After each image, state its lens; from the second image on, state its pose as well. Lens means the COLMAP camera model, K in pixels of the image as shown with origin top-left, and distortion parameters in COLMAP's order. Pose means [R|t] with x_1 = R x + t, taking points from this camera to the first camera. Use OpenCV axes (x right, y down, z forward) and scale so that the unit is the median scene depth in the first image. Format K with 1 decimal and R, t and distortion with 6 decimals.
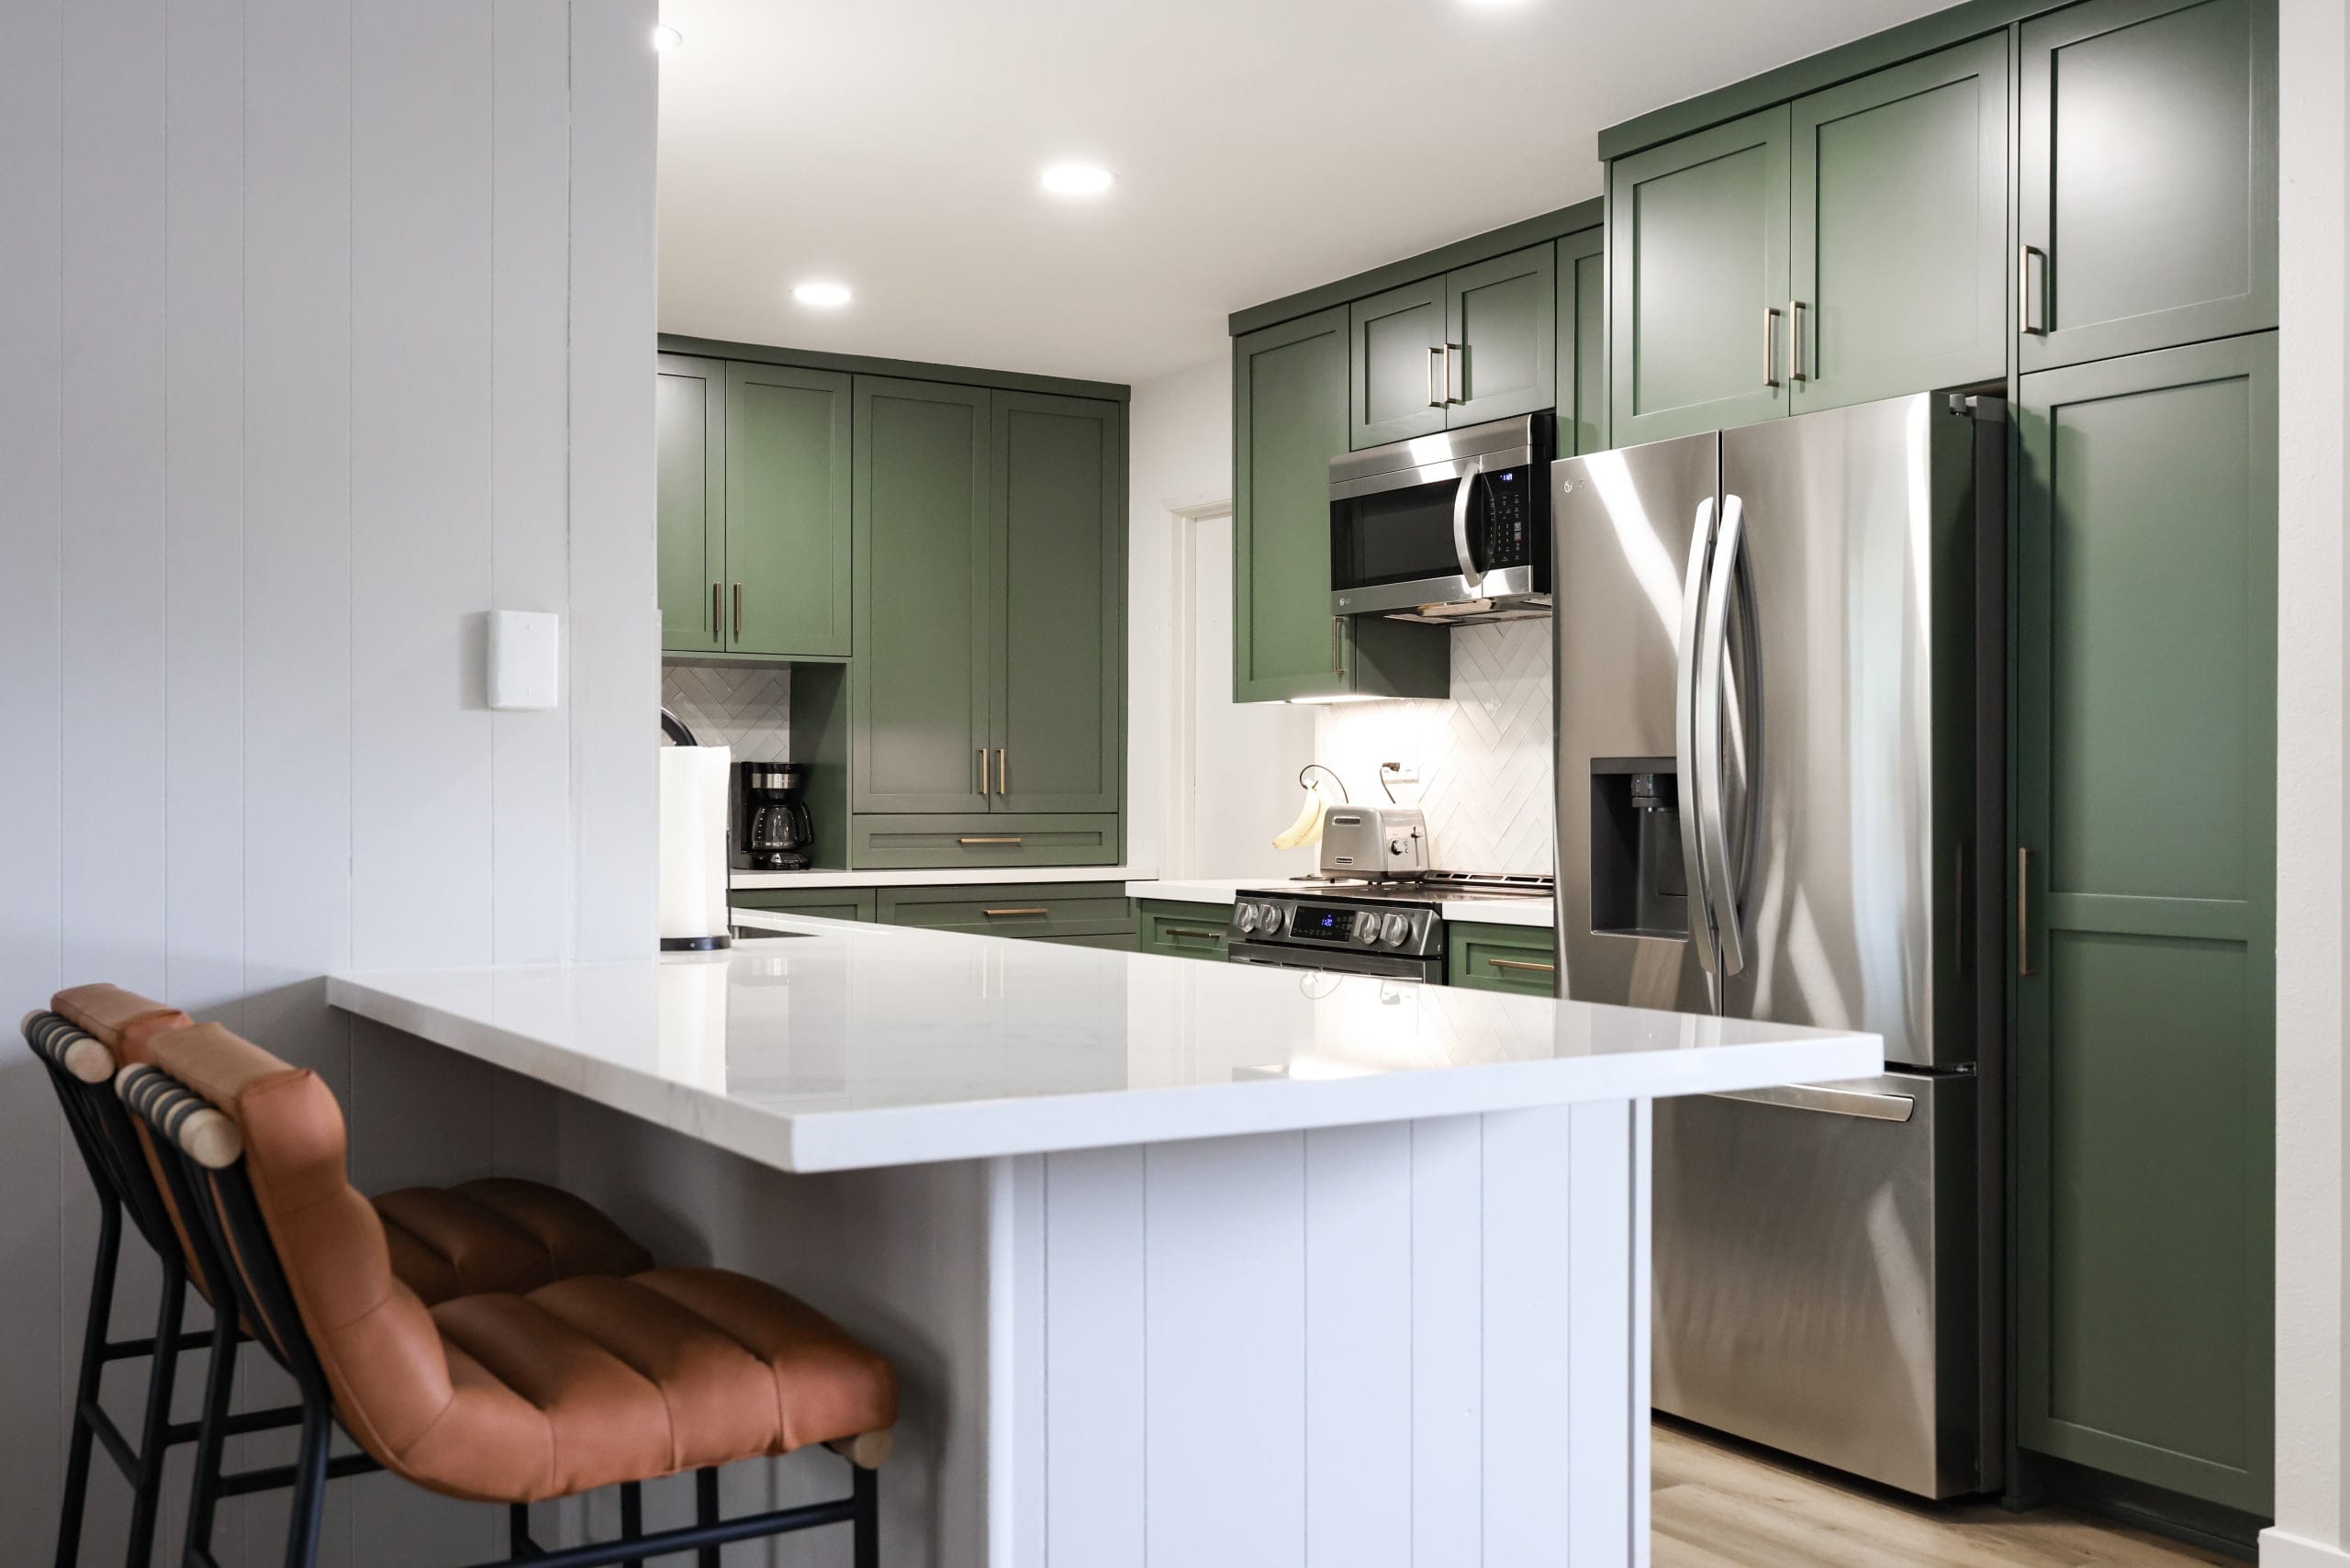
lens RADIAL K [[2273.8, 0, 1187.6], [0, 2273.8, 774.7], [0, 0, 1]] dist [-0.001723, 0.014157]
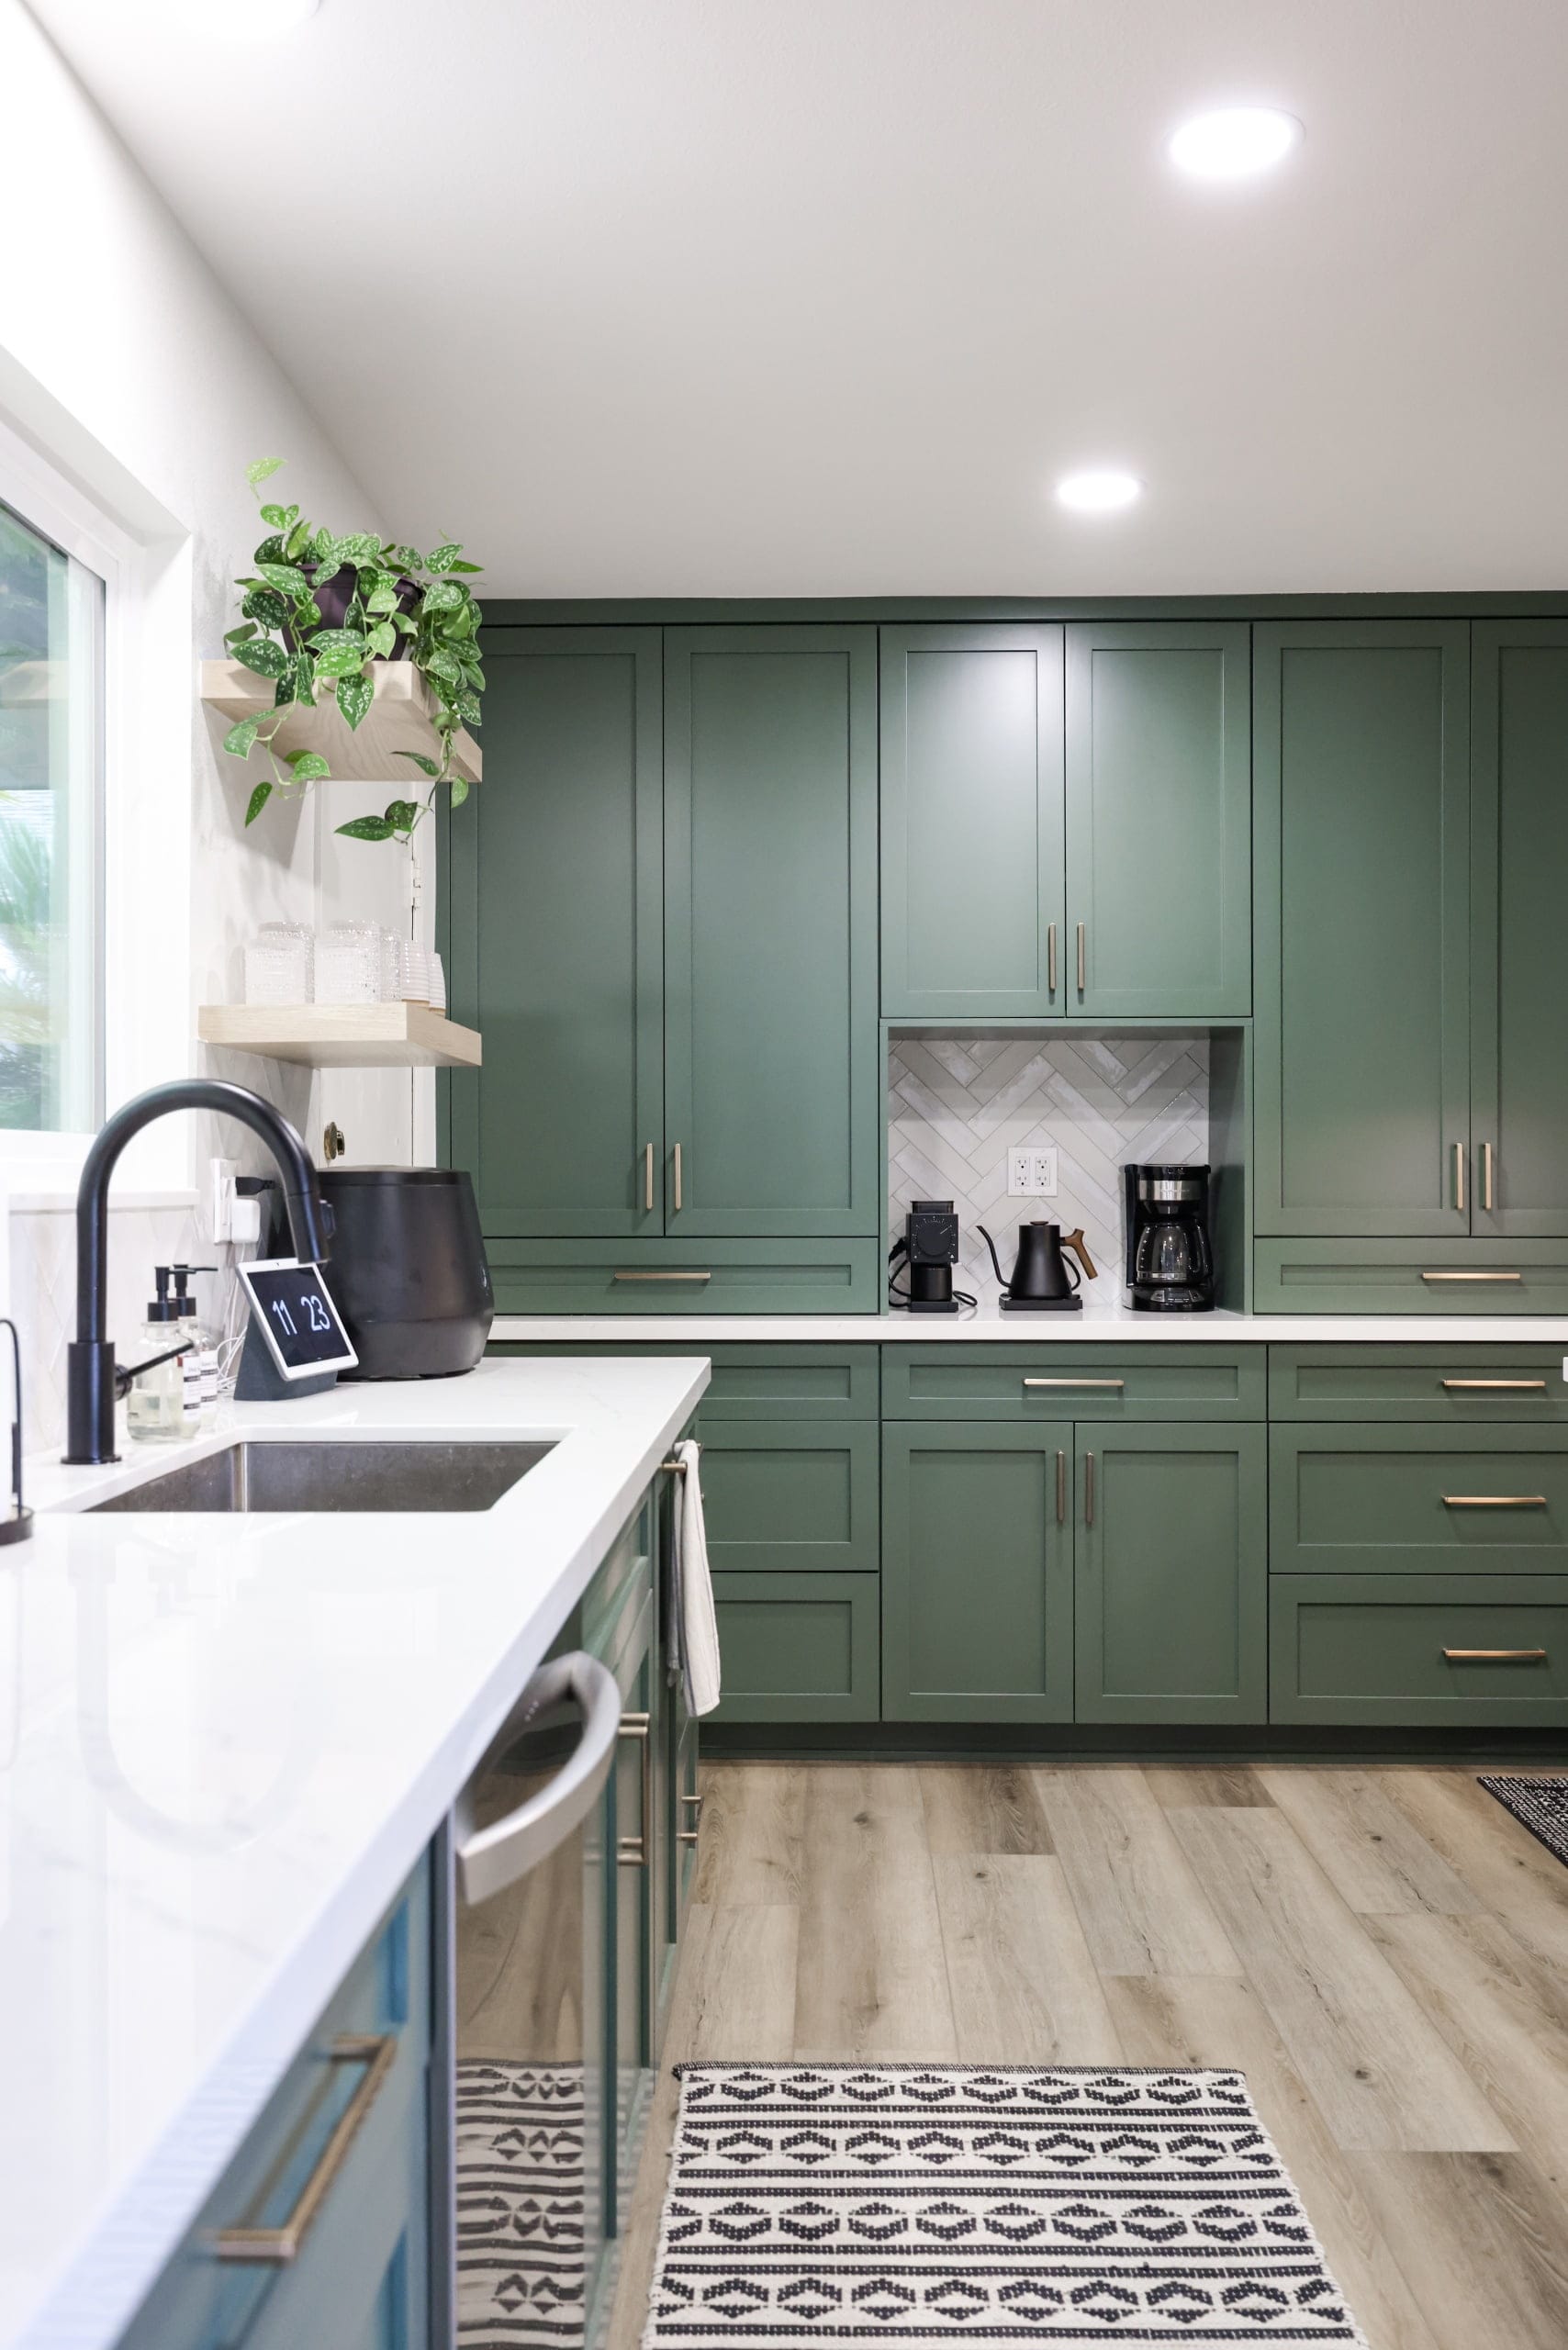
lens RADIAL K [[2211.0, 0, 774.6], [0, 2211.0, 1177.2], [0, 0, 1]] dist [-0.003023, 0.008835]
pose [[0.827782, -0.002831, -0.561042, 0.139009], [0.005904, 0.999976, 0.003664, -0.005878], [0.561018, -0.006345, 0.827779, 0.400753]]
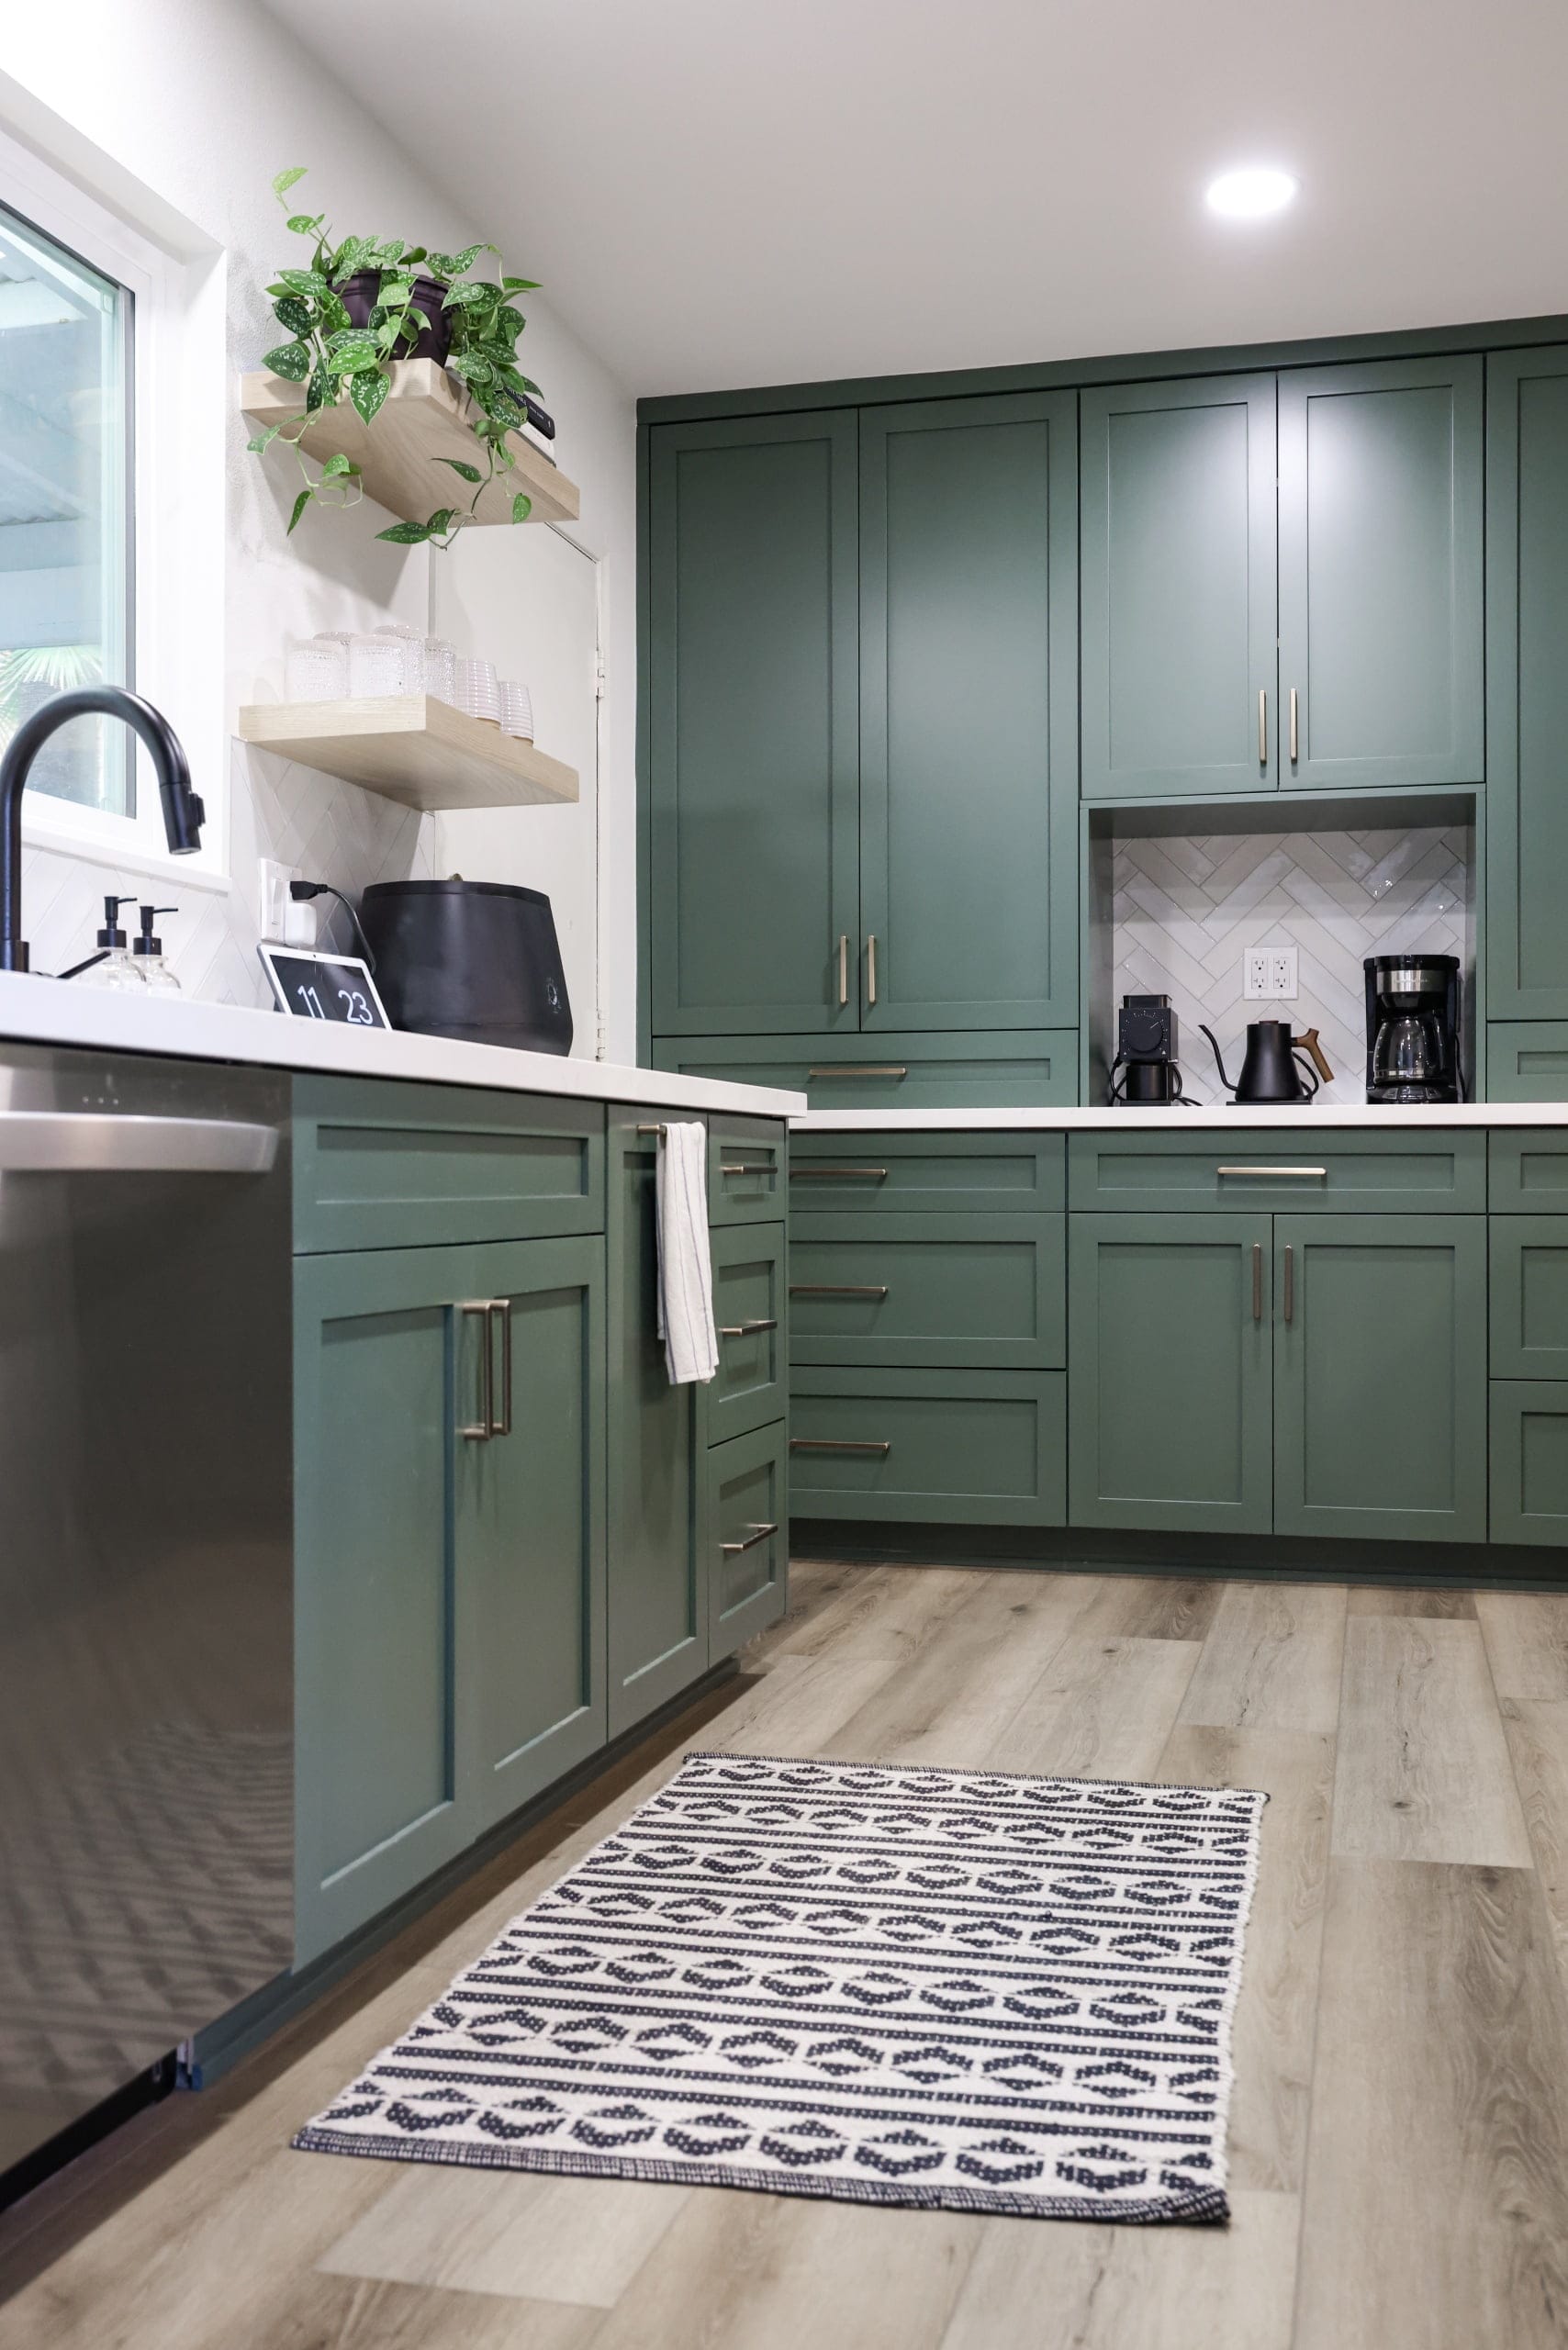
lens RADIAL K [[2286.4, 0, 775.4], [0, 2286.4, 1175.8], [0, 0, 1]] dist [-0.002255, 0.006204]
pose [[0.678574, -0.002320, -0.734528, 0.234139], [0.007278, 0.999967, 0.003565, 0.068292], [0.734496, -0.007765, 0.678569, 0.471004]]
